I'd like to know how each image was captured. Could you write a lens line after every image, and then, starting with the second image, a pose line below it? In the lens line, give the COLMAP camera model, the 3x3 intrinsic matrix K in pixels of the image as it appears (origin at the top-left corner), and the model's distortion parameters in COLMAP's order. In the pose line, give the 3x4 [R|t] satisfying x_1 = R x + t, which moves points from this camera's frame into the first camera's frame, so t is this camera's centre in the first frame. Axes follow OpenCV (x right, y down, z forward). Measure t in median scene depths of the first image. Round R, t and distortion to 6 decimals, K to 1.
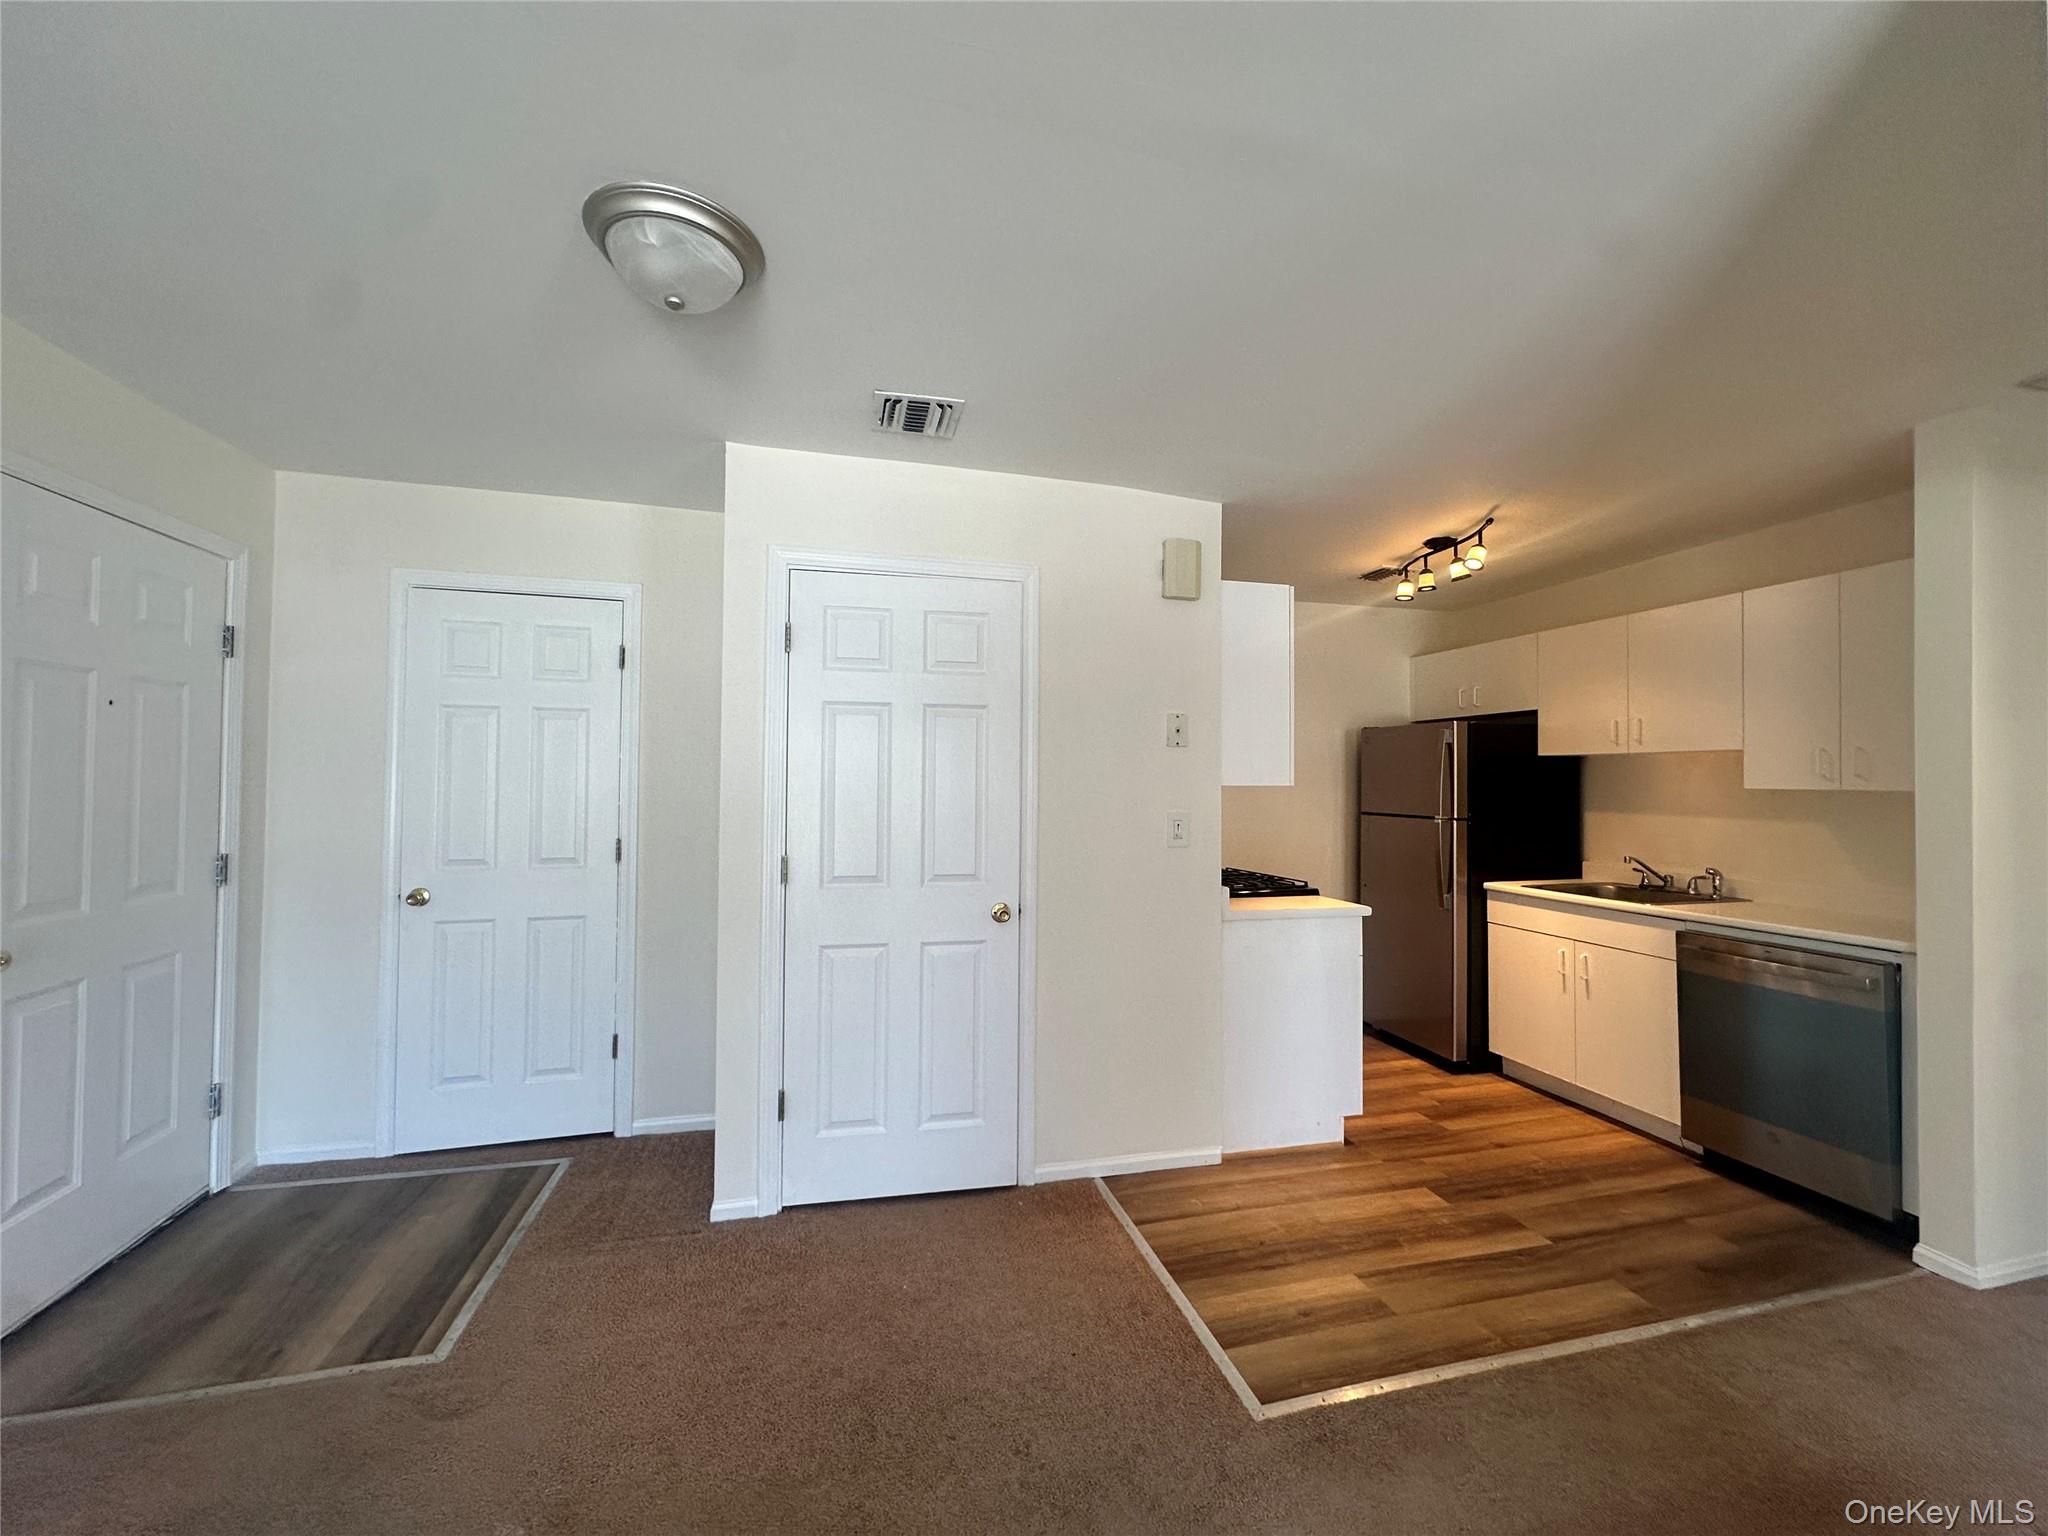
lens RADIAL K [[816.9, 0, 1025.0], [0, 816.9, 765.2], [0, 0, 1]] dist [-0.001810, -0.000369]
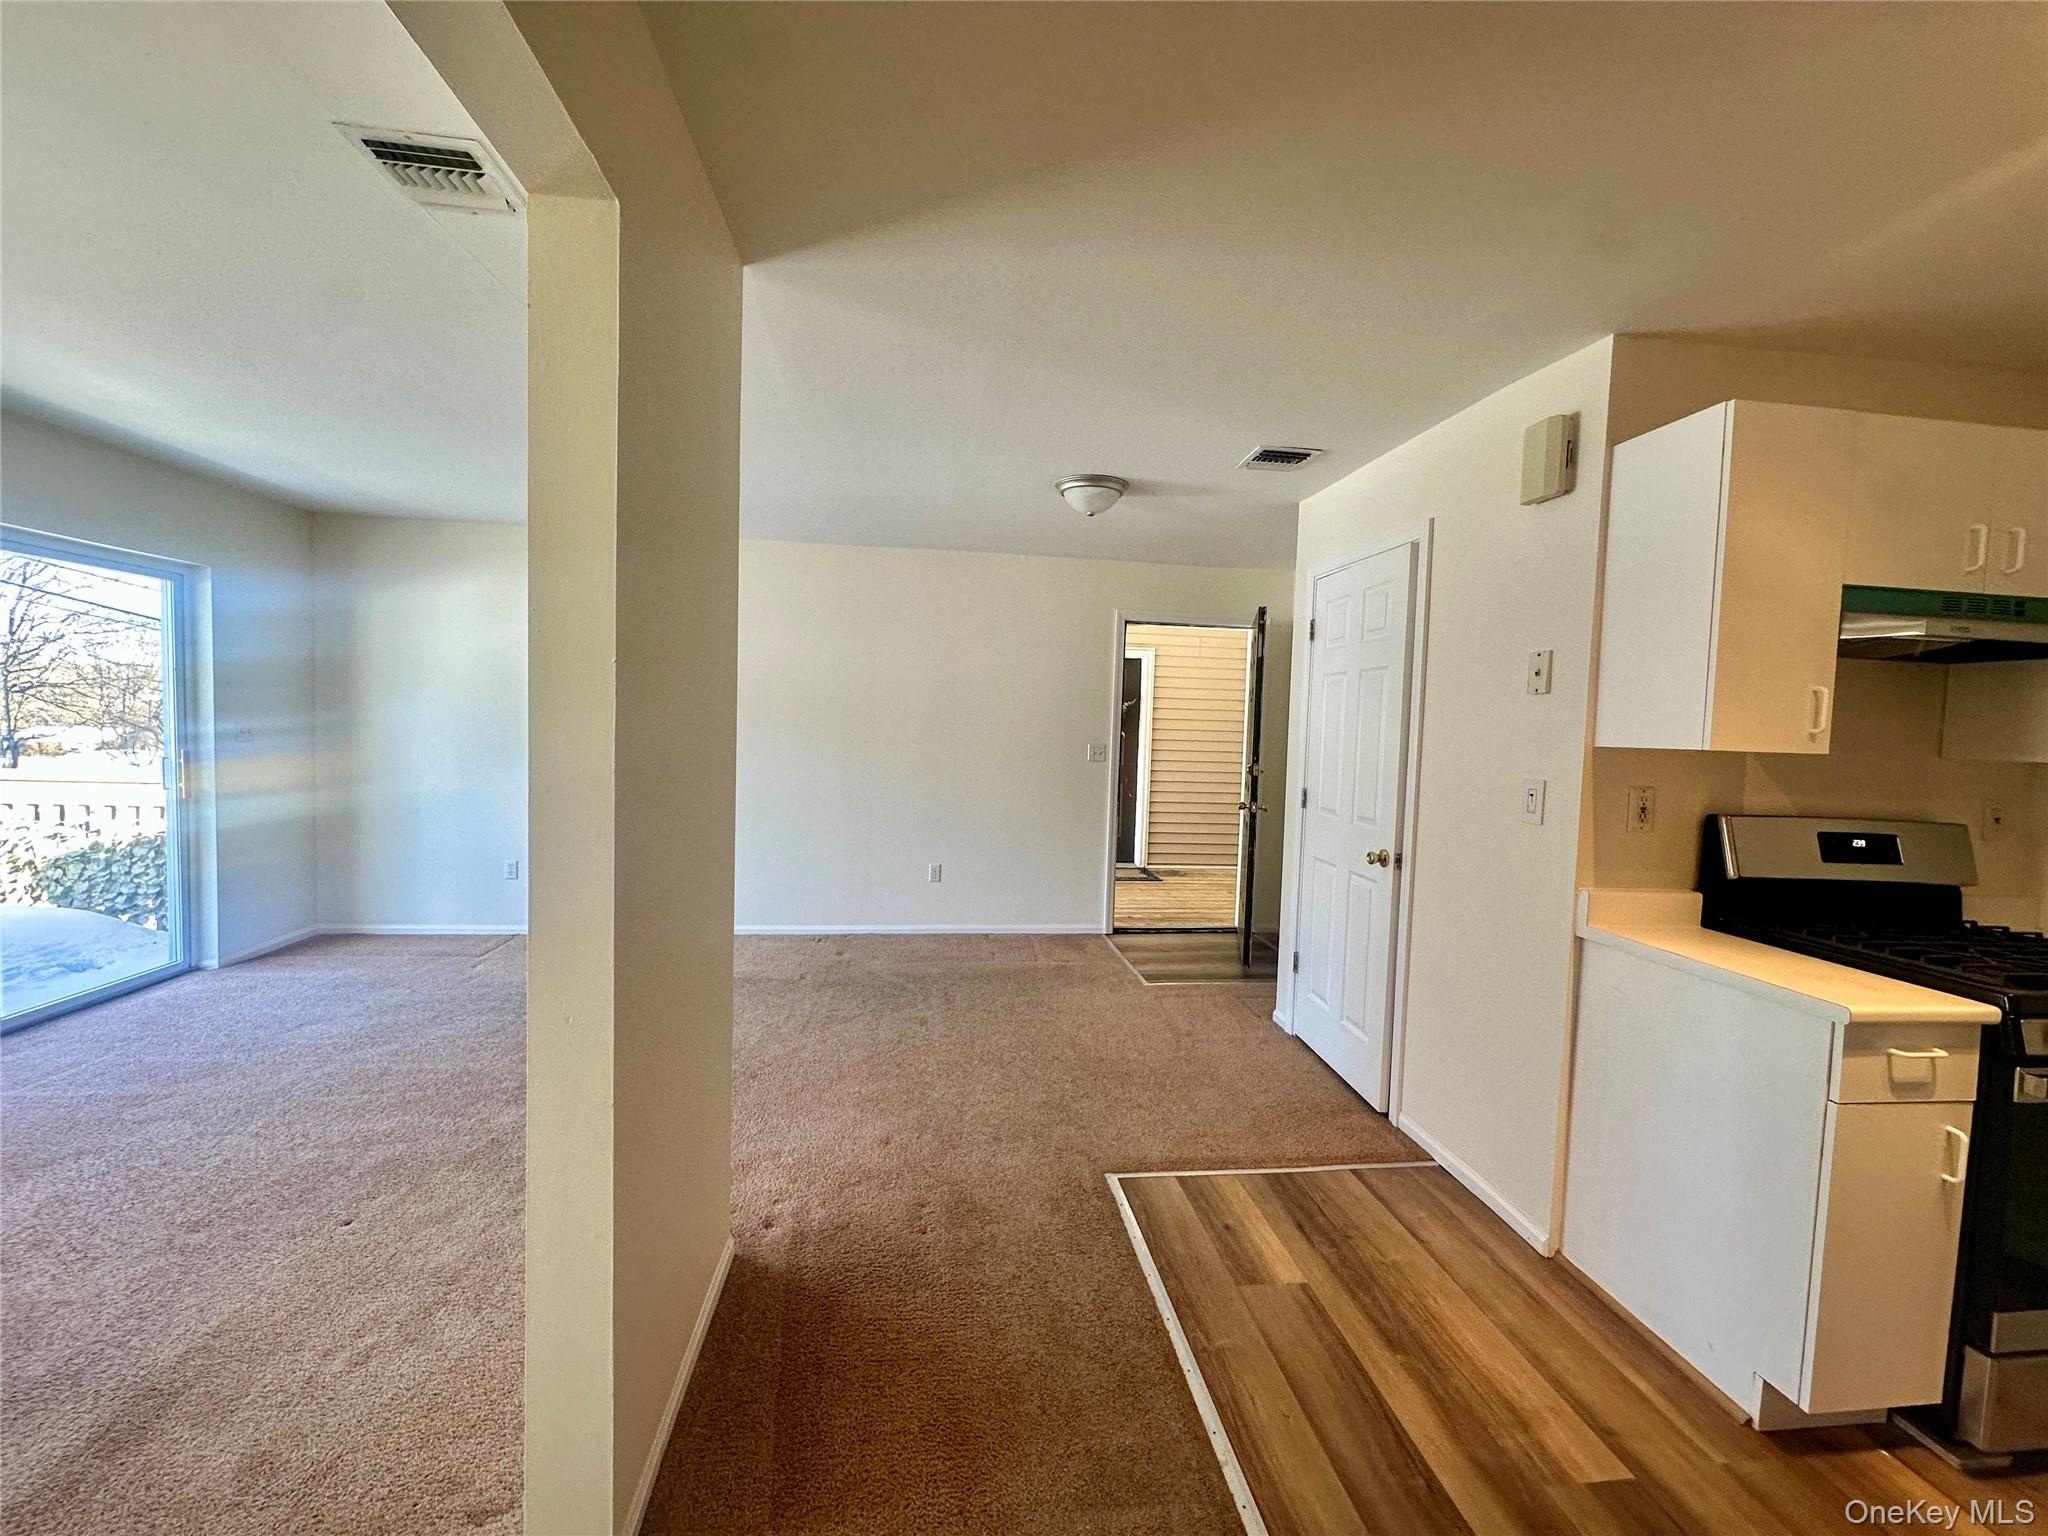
lens RADIAL K [[816.9, 0, 1025.0], [0, 816.9, 765.2], [0, 0, 1]] dist [-0.001810, -0.000369]
pose [[-0.130656, 0.036926, -0.990740, 0.982414], [-0.016213, 0.999093, 0.039375, 0.022191], [0.991295, 0.021207, -0.129939, 0.601833]]
